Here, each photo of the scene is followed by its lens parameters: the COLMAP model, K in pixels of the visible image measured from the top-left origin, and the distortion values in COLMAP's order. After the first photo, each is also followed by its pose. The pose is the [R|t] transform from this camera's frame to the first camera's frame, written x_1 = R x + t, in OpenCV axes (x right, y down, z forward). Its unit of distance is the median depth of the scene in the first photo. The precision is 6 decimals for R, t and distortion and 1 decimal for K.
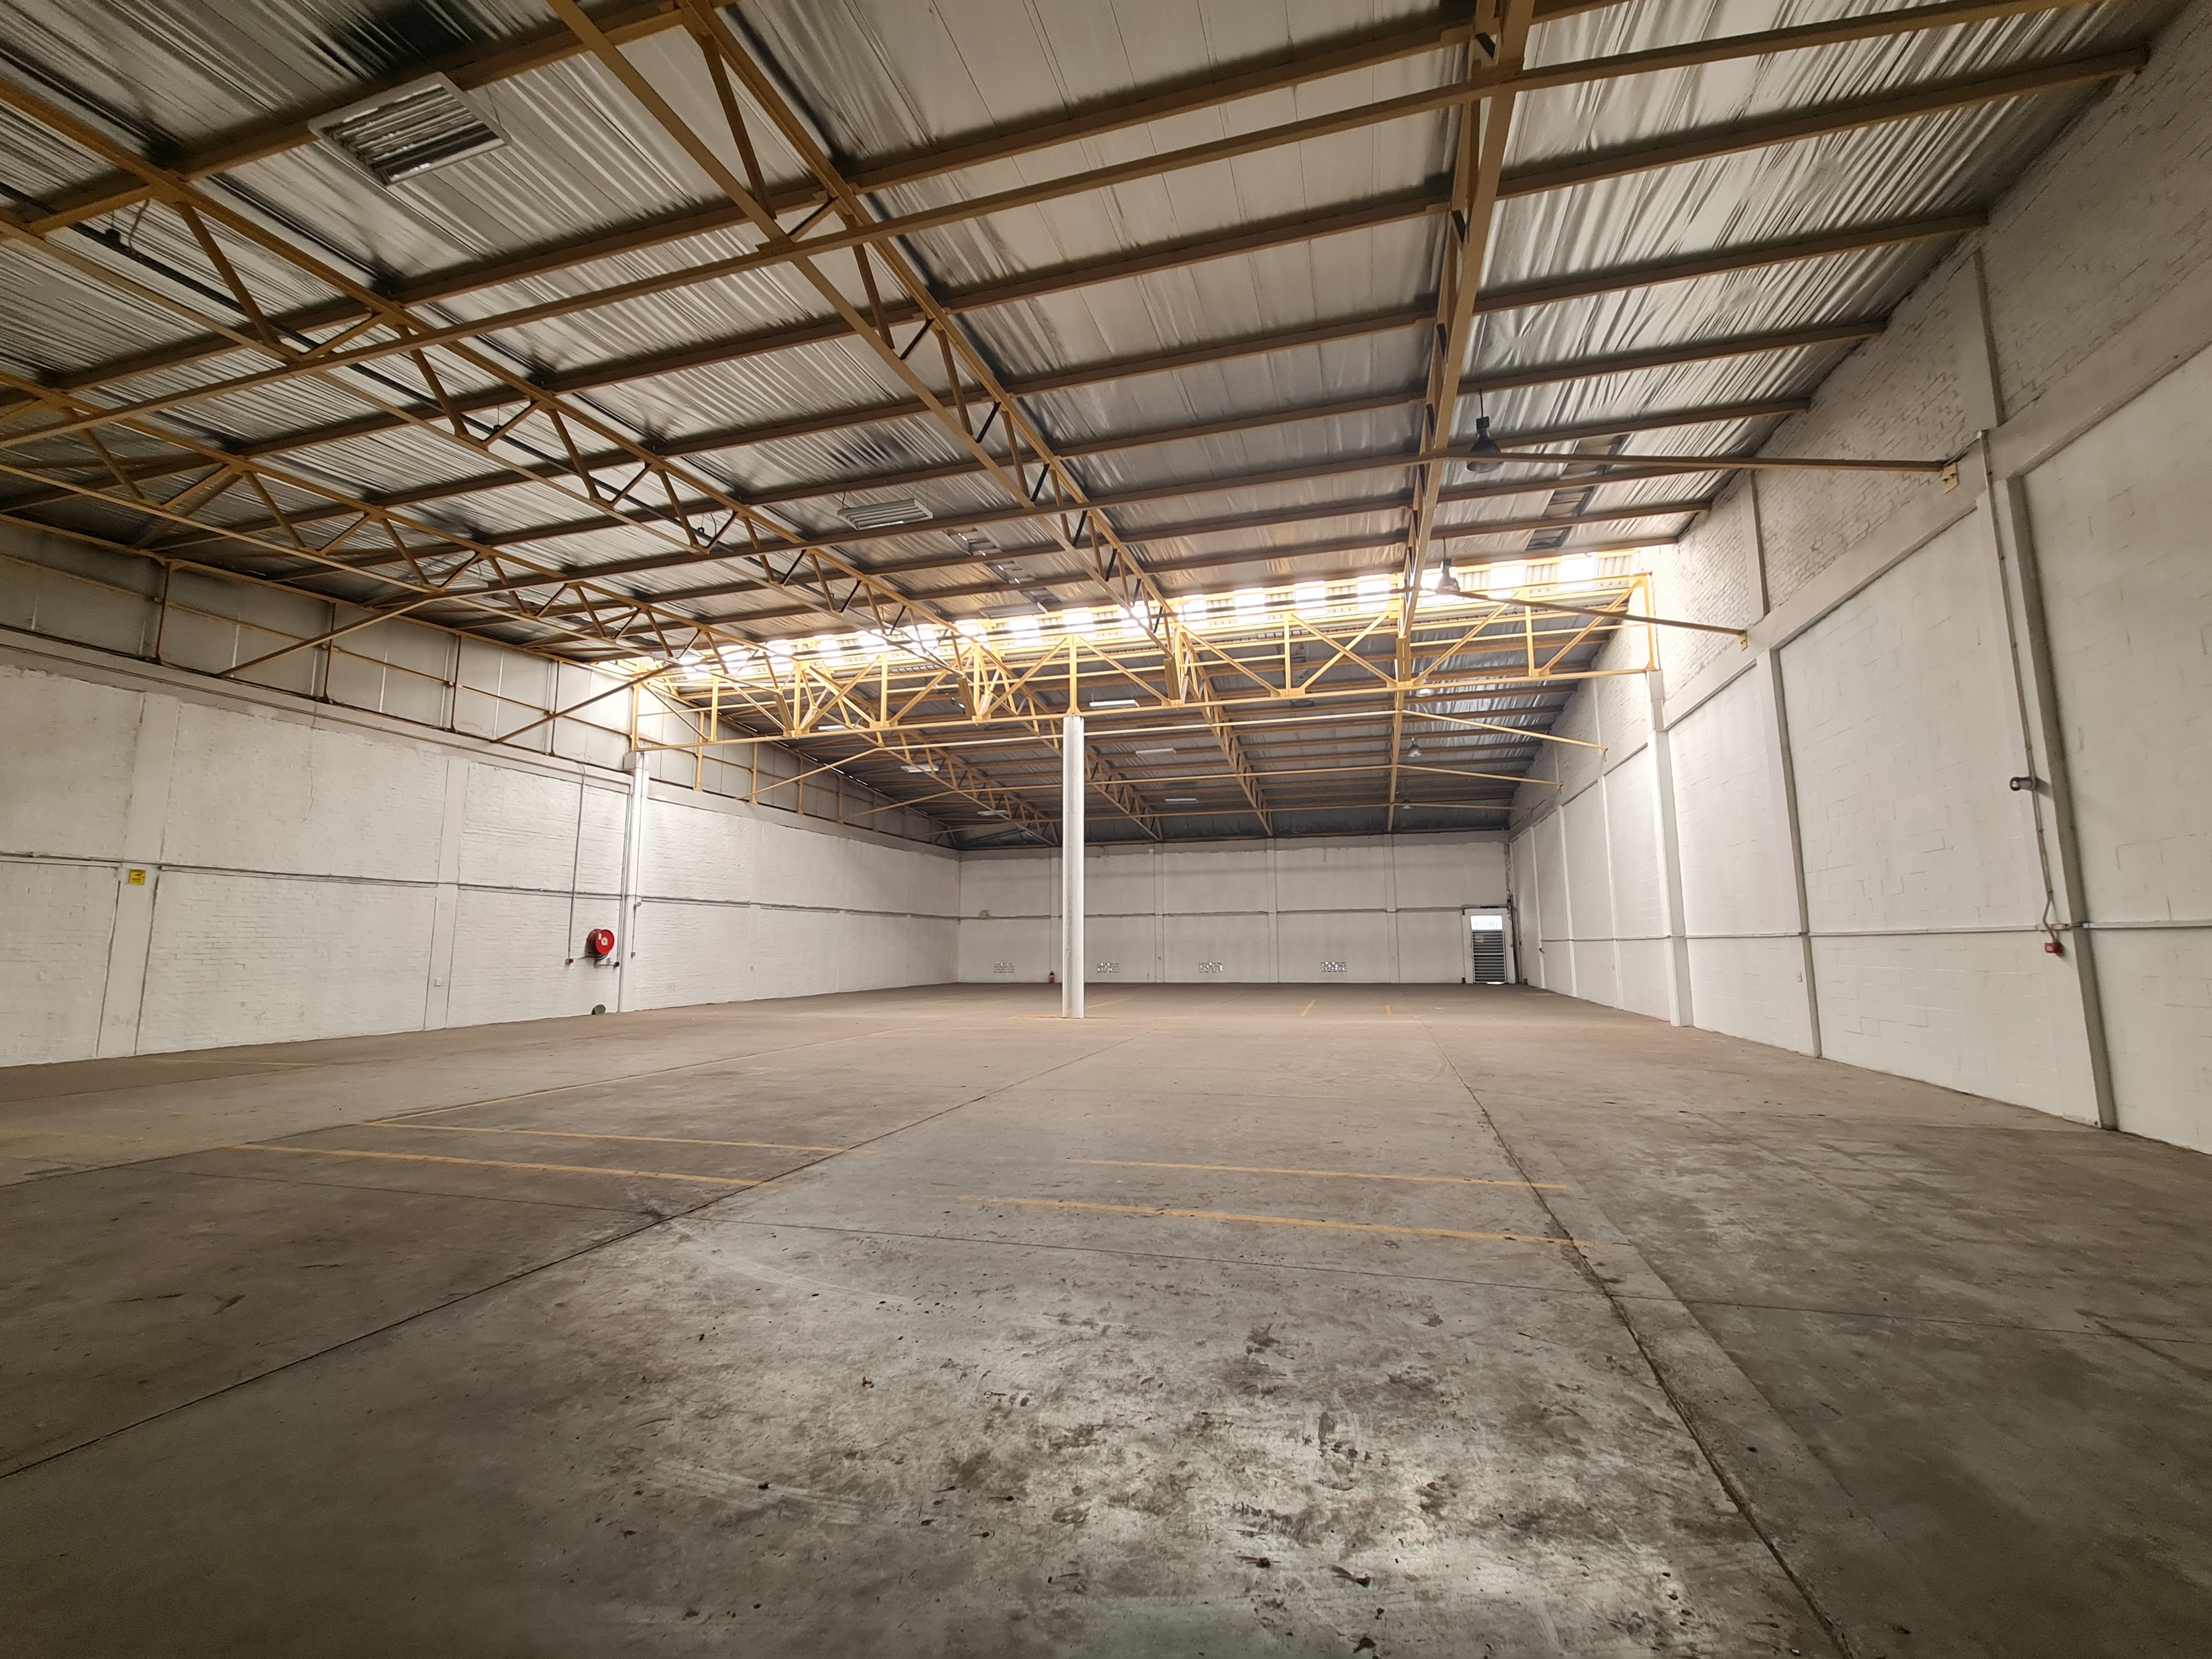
lens RADIAL K [[868.3, 0, 1113.3], [0, 868.3, 785.8], [0, 0, 1]] dist [-0.023010, -0.000040]
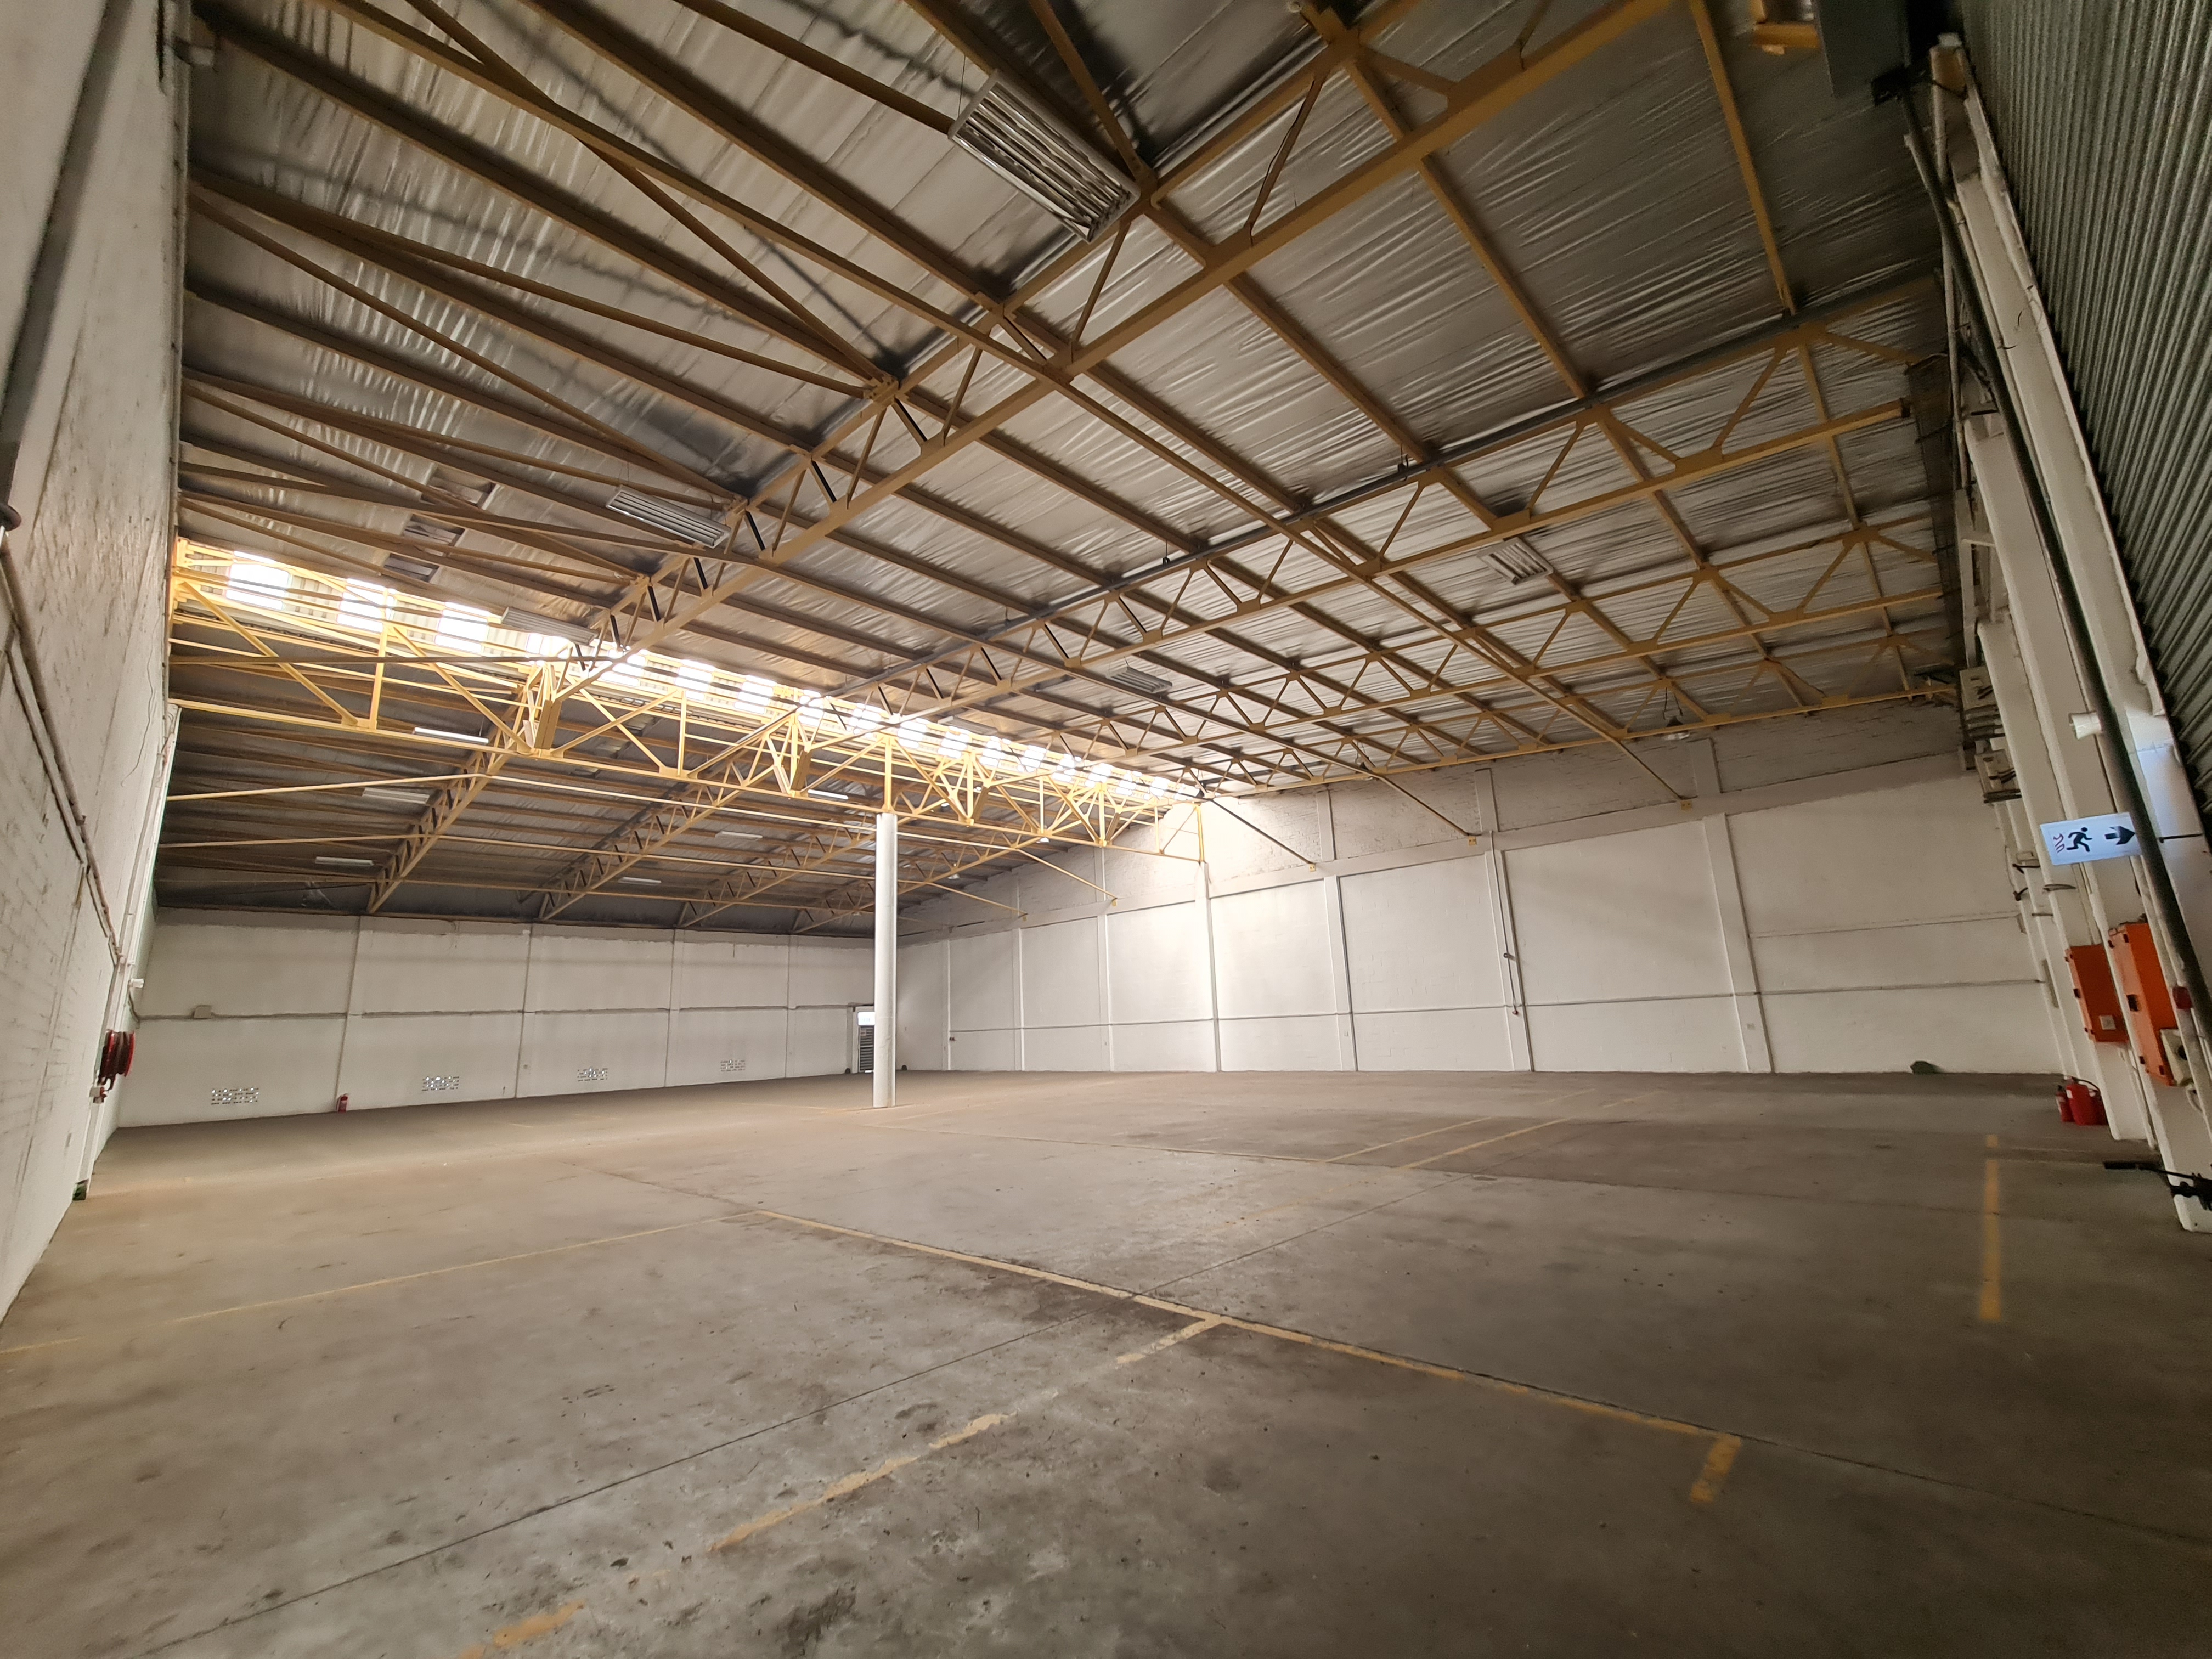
lens RADIAL K [[904.2, 0, 1106.0], [0, 904.2, 829.5], [0, 0, 1]] dist [-0.001441, -0.000130]
pose [[0.496020, 0.171270, 0.851253, -0.671945], [-0.119760, 0.984479, -0.128291, 0.037639], [-0.860013, -0.038311, 0.508832, 0.172590]]
